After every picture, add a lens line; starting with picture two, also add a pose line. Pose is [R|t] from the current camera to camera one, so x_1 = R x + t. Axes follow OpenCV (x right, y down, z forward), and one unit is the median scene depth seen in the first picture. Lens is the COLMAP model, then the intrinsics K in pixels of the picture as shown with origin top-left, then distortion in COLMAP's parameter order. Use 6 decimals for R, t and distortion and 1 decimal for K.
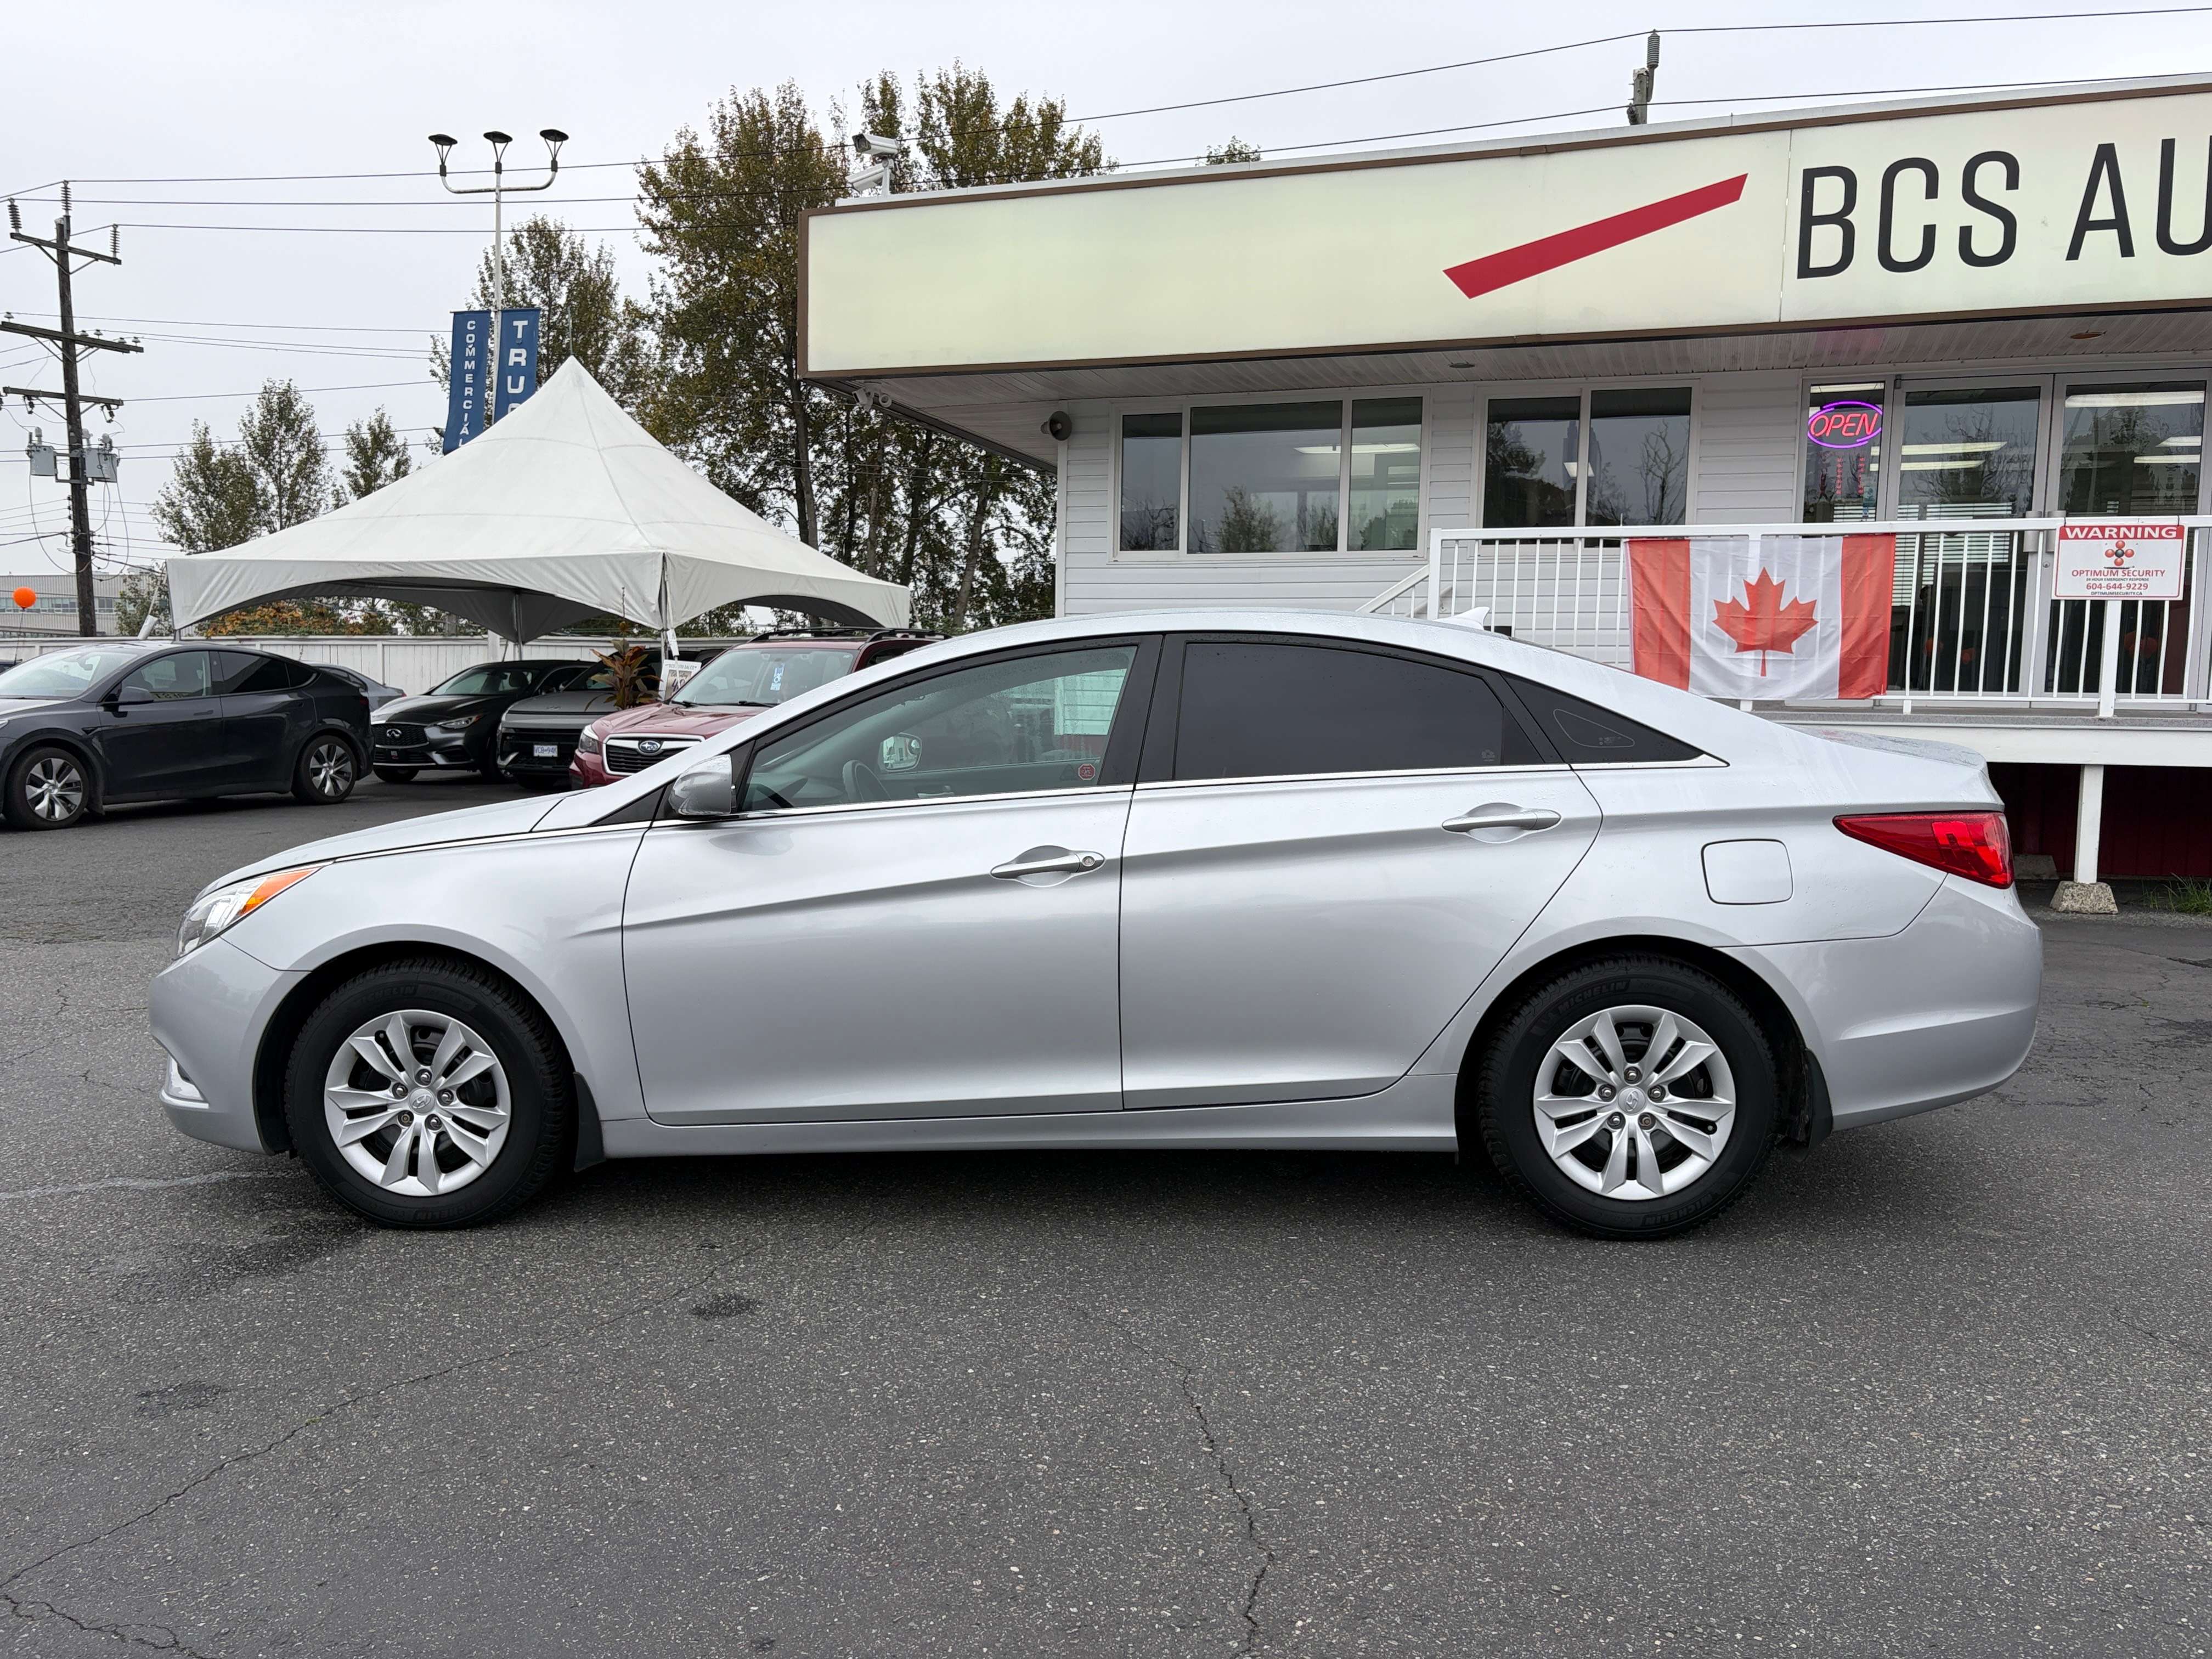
lens RADIAL K [[1691.6, 0, 1106.0], [0, 1691.6, 829.5], [0, 0, 1]] dist [0.048577, -0.060342]
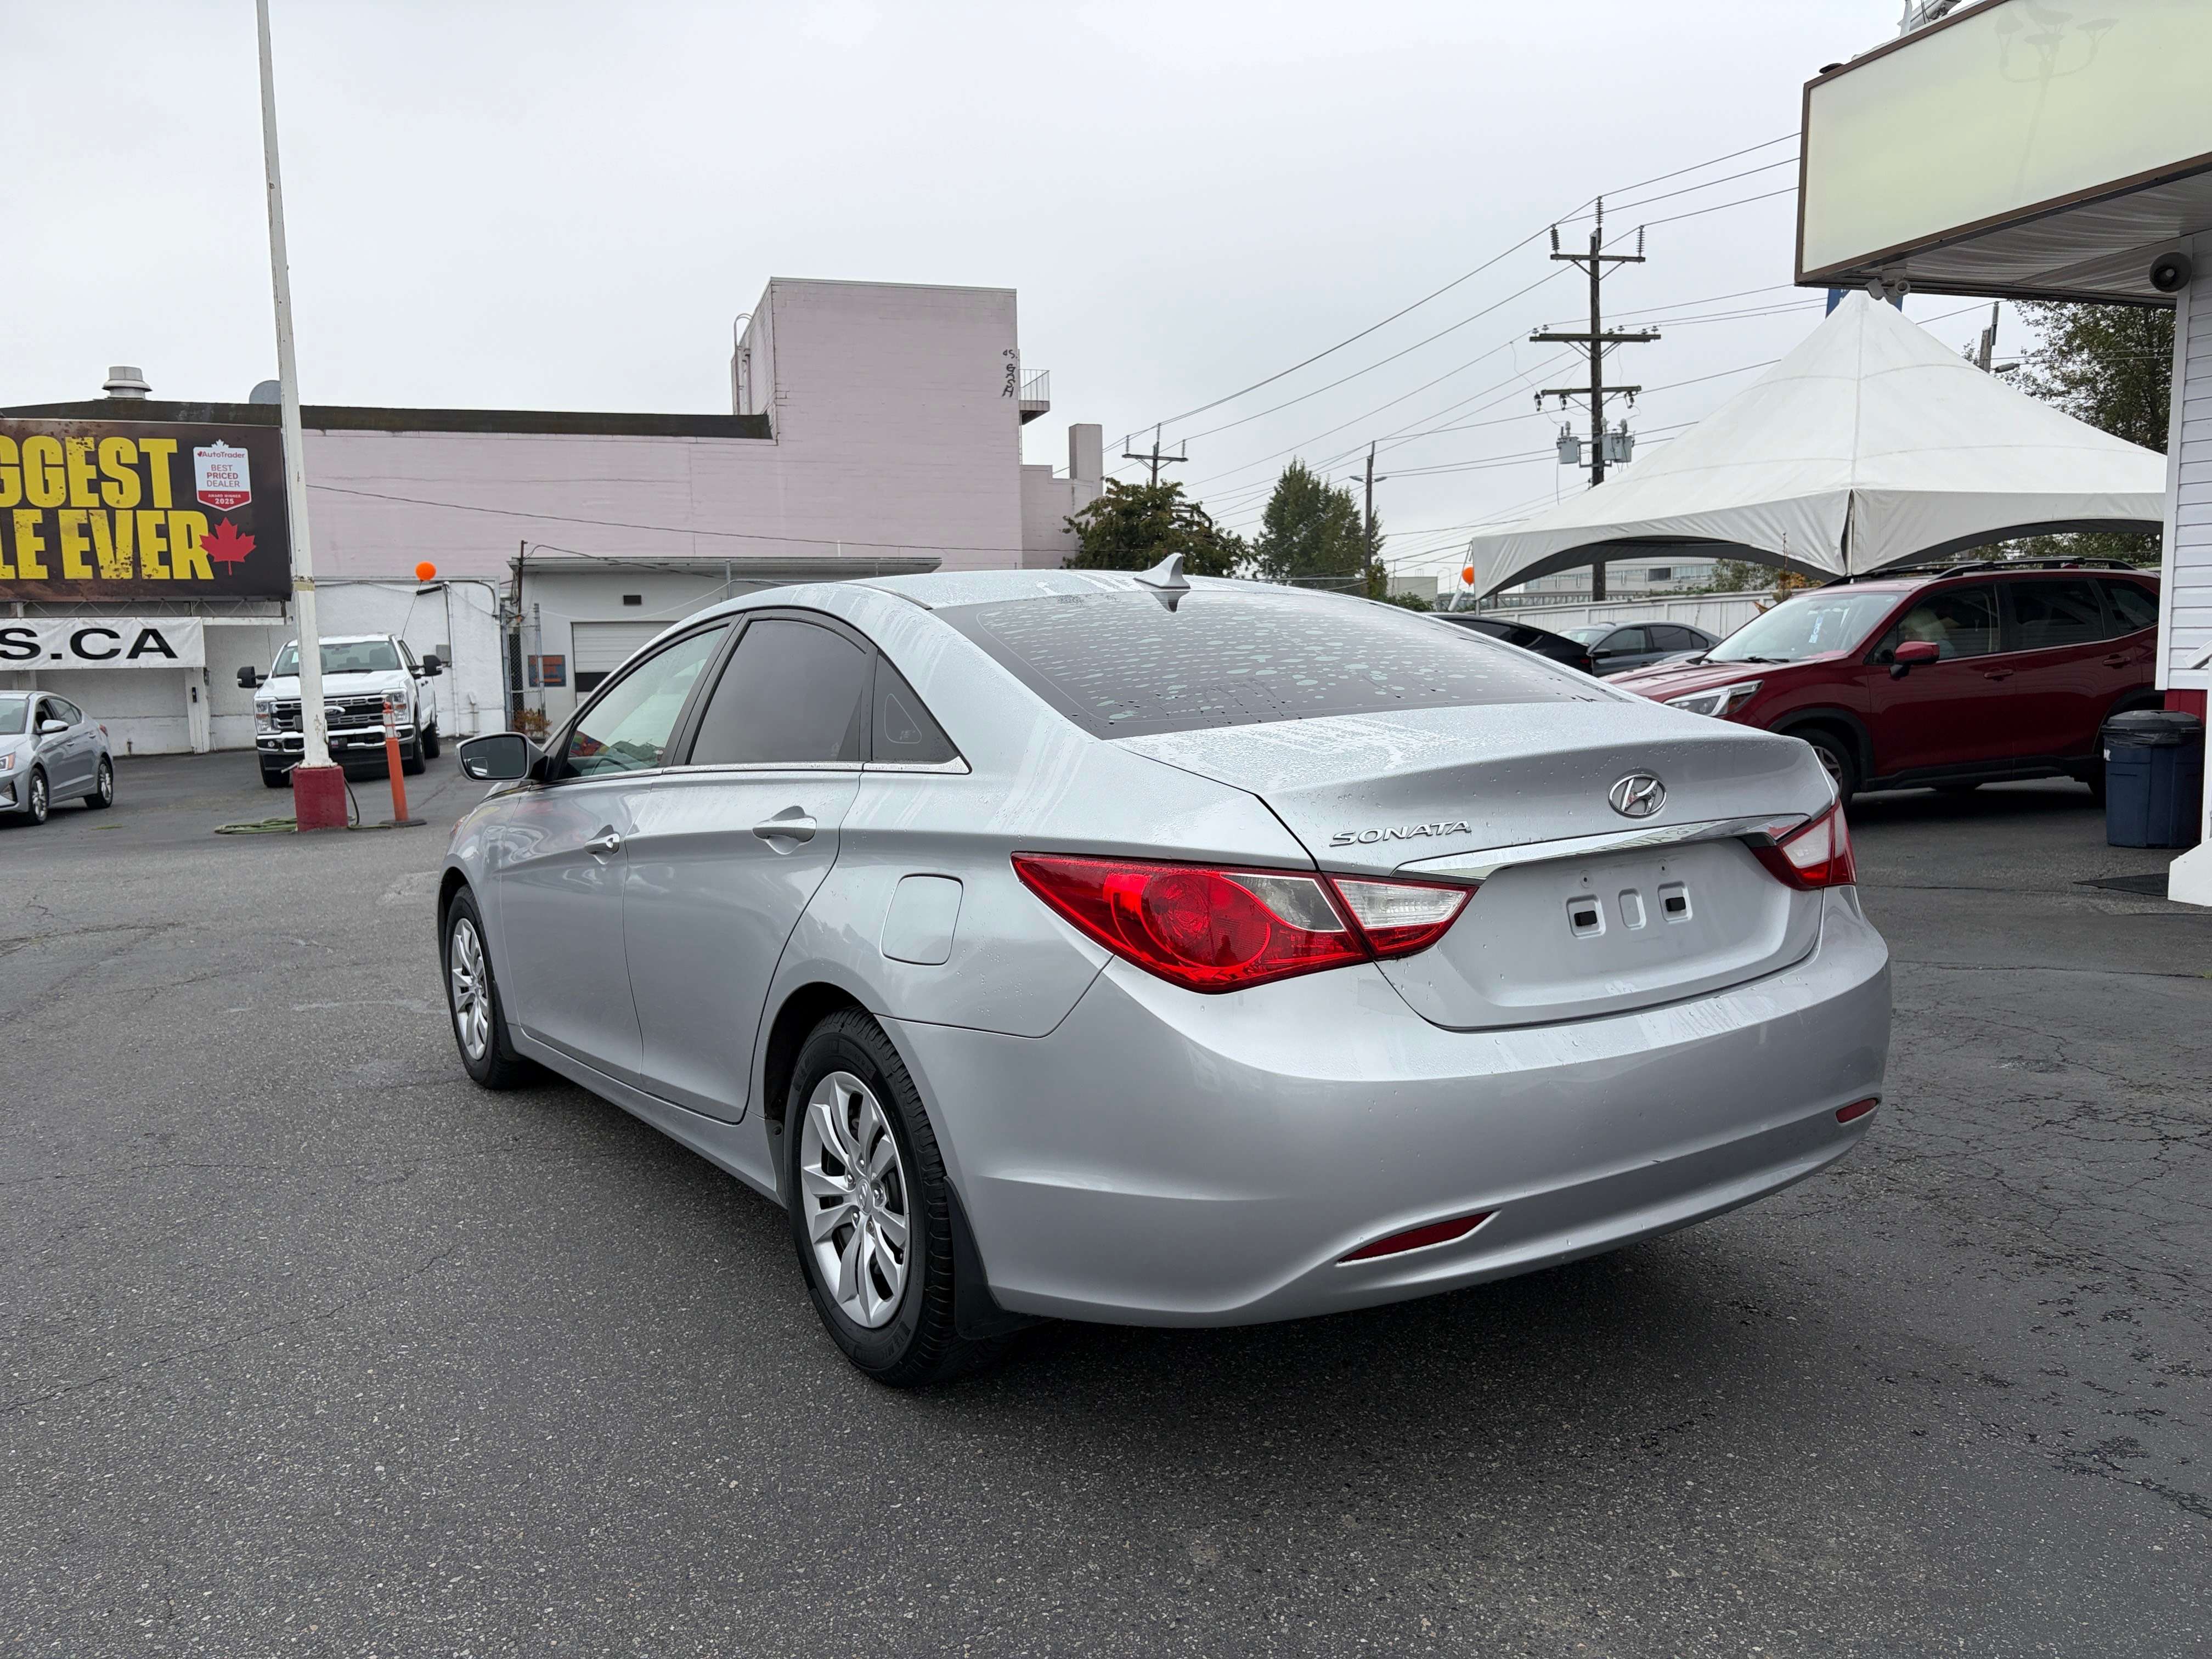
lens RADIAL K [[1671.9, 0, 1106.0], [0, 1671.9, 829.5], [0, 0, 1]] dist [0.055357, -0.108456]
pose [[0.605090, 0.063246, -0.793641, 0.102955], [-0.038831, 0.997998, 0.049926, -0.005442], [0.795210, 0.000608, 0.606334, 0.065383]]
